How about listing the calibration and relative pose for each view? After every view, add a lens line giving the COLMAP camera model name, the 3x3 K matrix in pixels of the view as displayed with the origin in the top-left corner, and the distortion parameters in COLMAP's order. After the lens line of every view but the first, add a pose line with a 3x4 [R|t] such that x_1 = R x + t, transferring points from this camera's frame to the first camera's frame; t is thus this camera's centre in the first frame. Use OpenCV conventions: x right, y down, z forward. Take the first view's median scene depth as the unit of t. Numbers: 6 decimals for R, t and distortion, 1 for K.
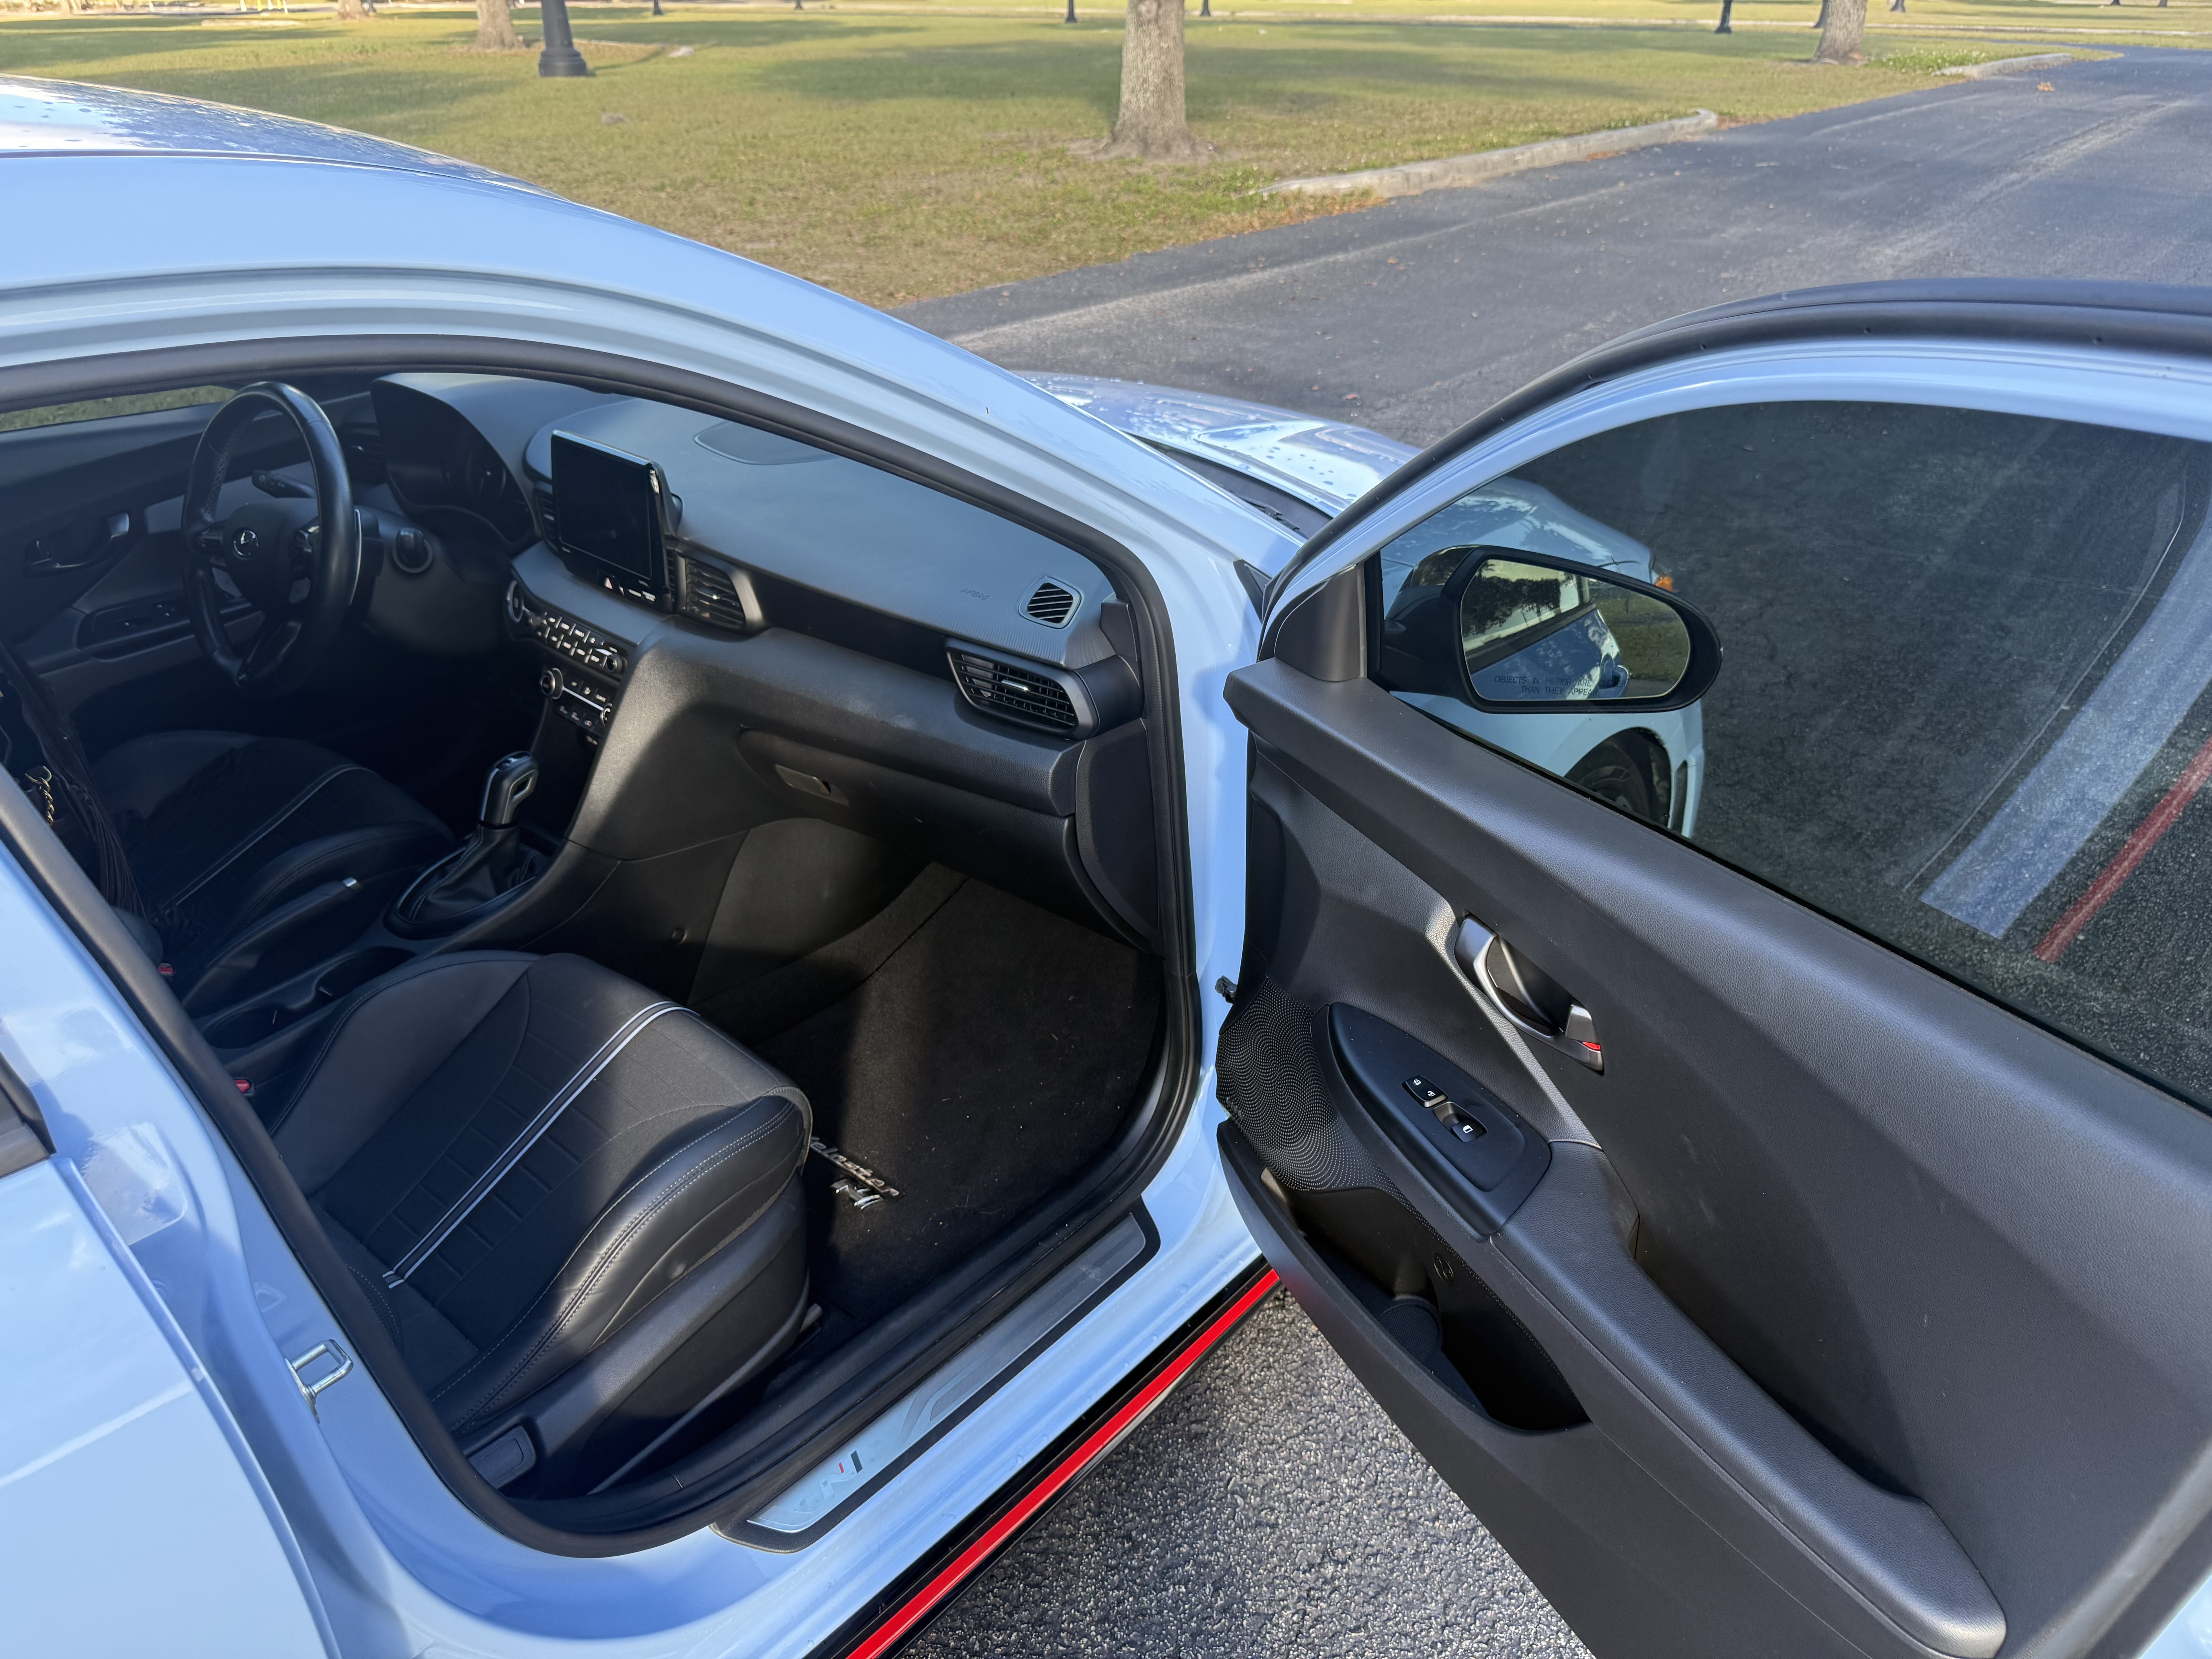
lens RADIAL K [[1570.6, 0, 1106.0], [0, 1570.6, 829.5], [0, 0, 1]] dist [-0.012717, -0.006294]
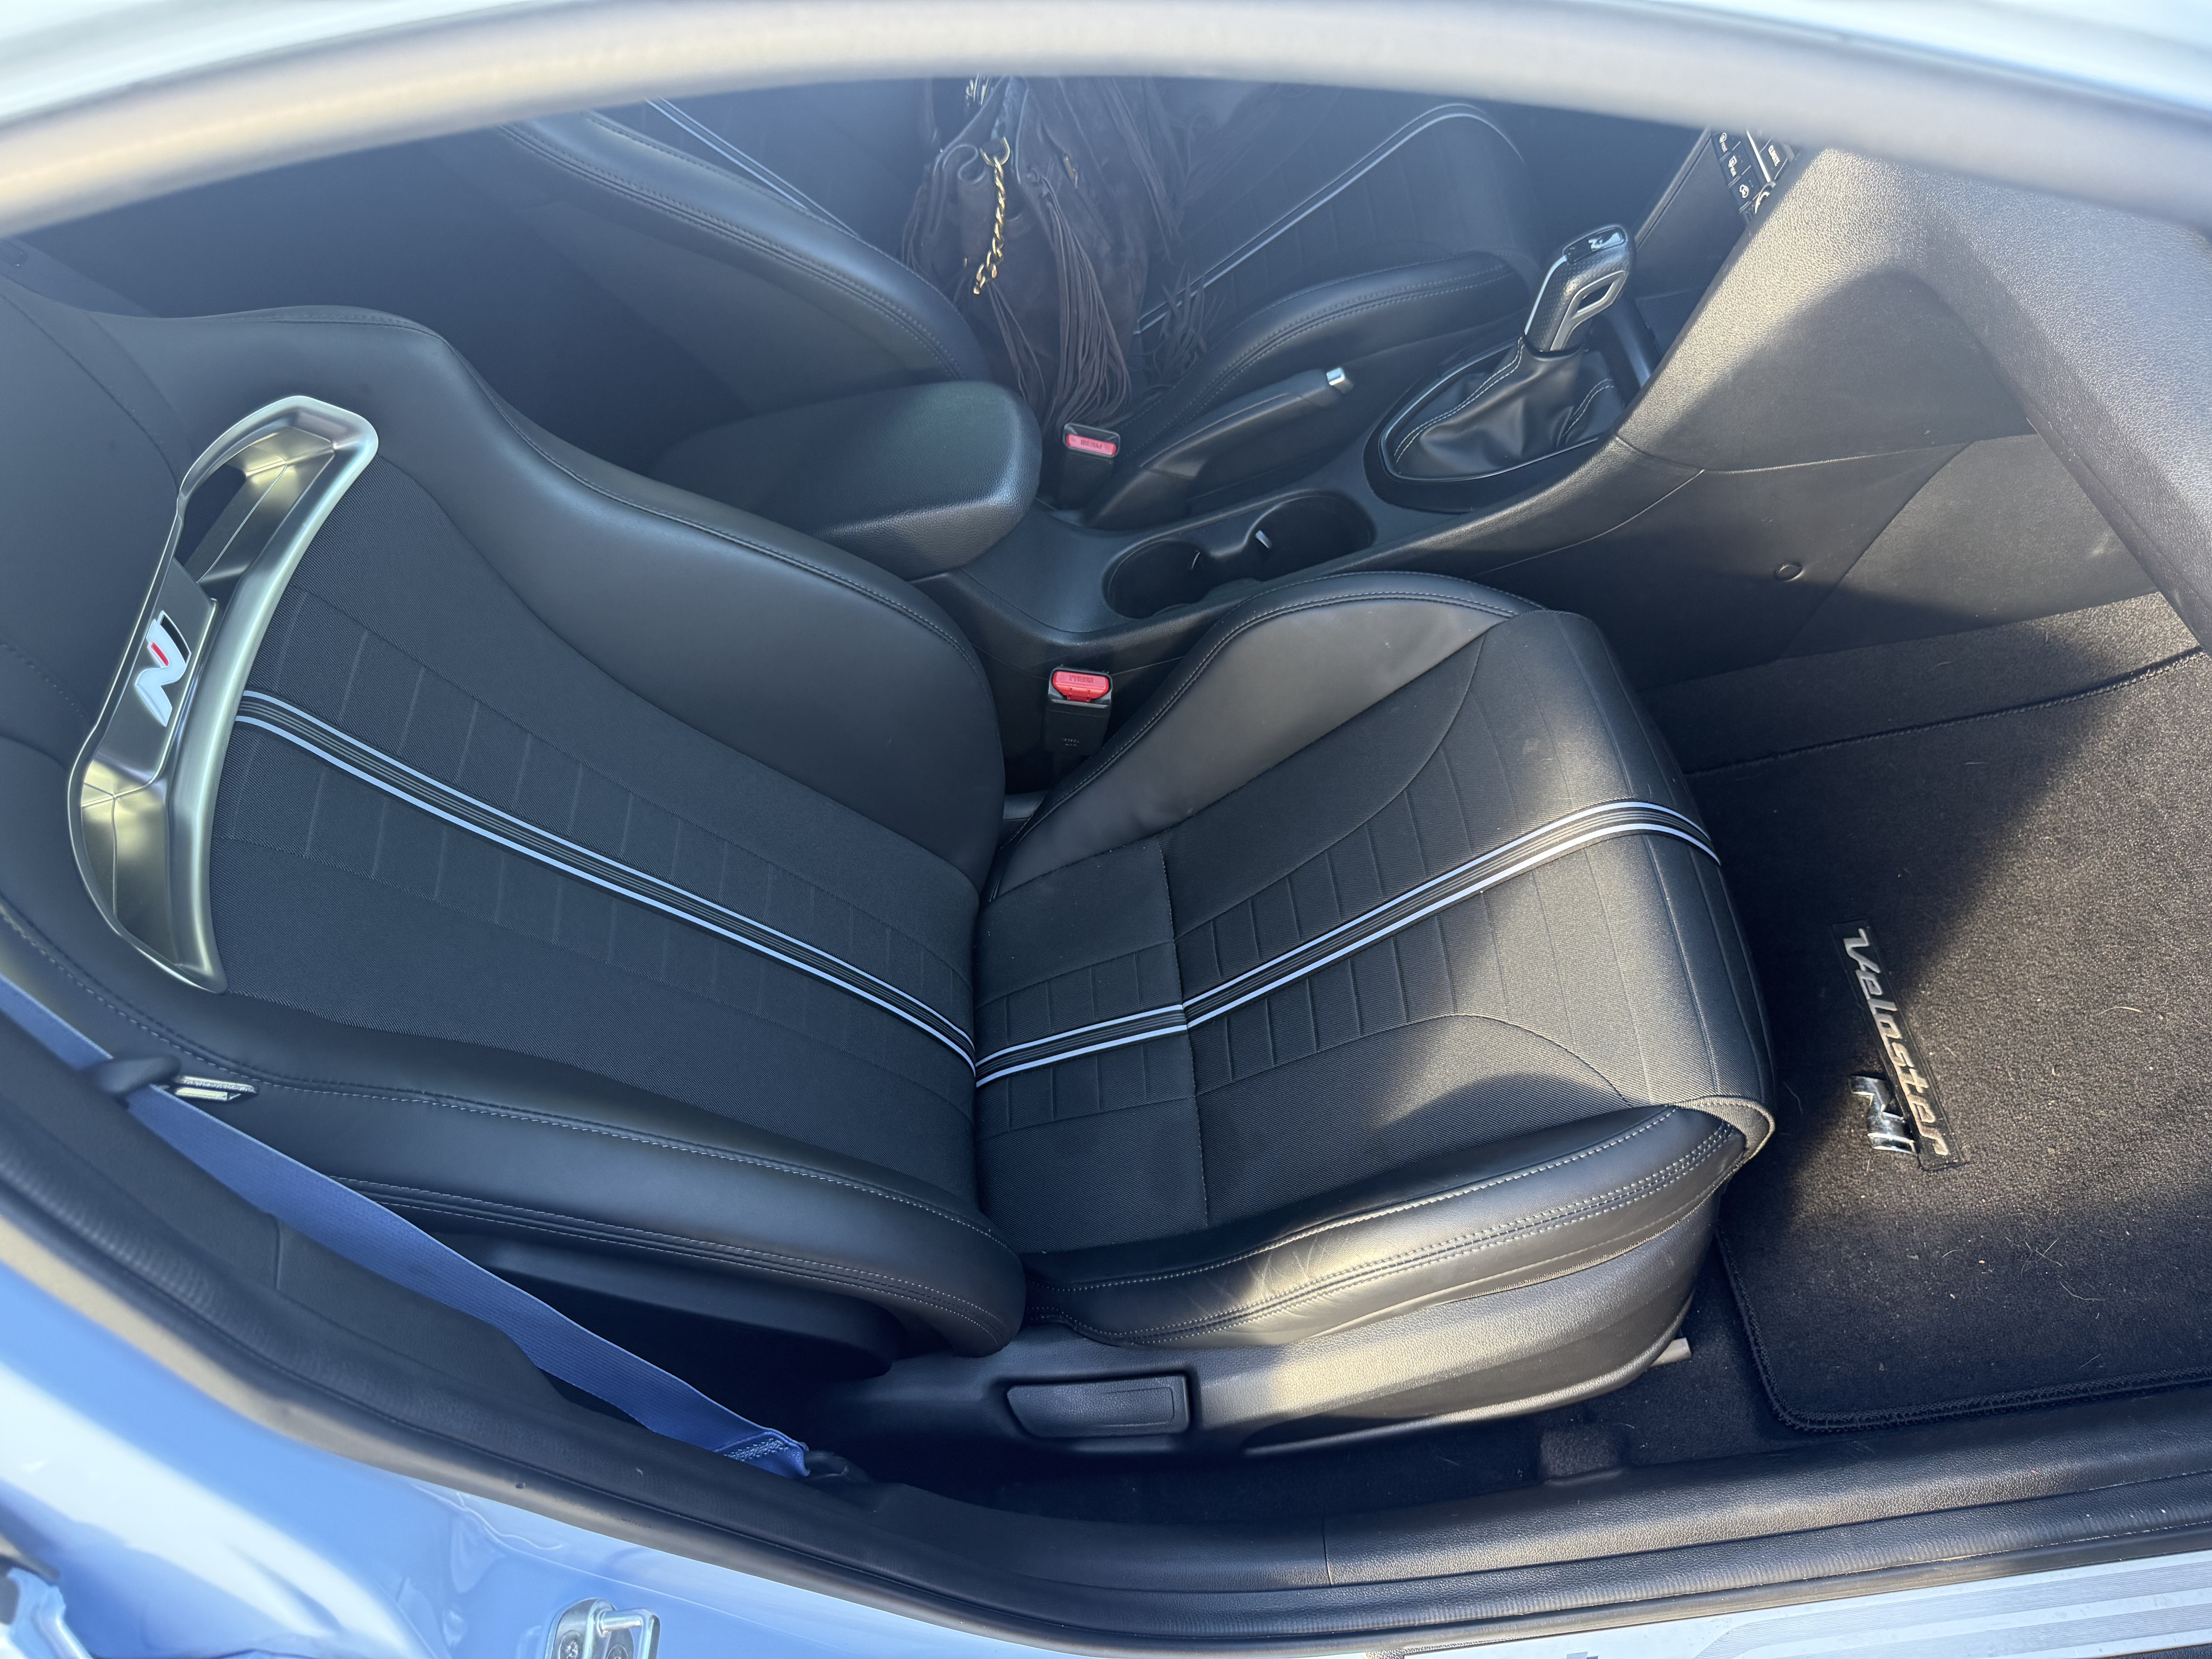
lens RADIAL K [[1570.6, 0, 1106.0], [0, 1570.6, 829.5], [0, 0, 1]] dist [-0.012717, -0.006294]
pose [[0.682315, 0.455075, -0.572148, -0.066886], [-0.087642, 0.827904, 0.553980, -0.179312], [0.725785, -0.327845, 0.604775, 0.449014]]
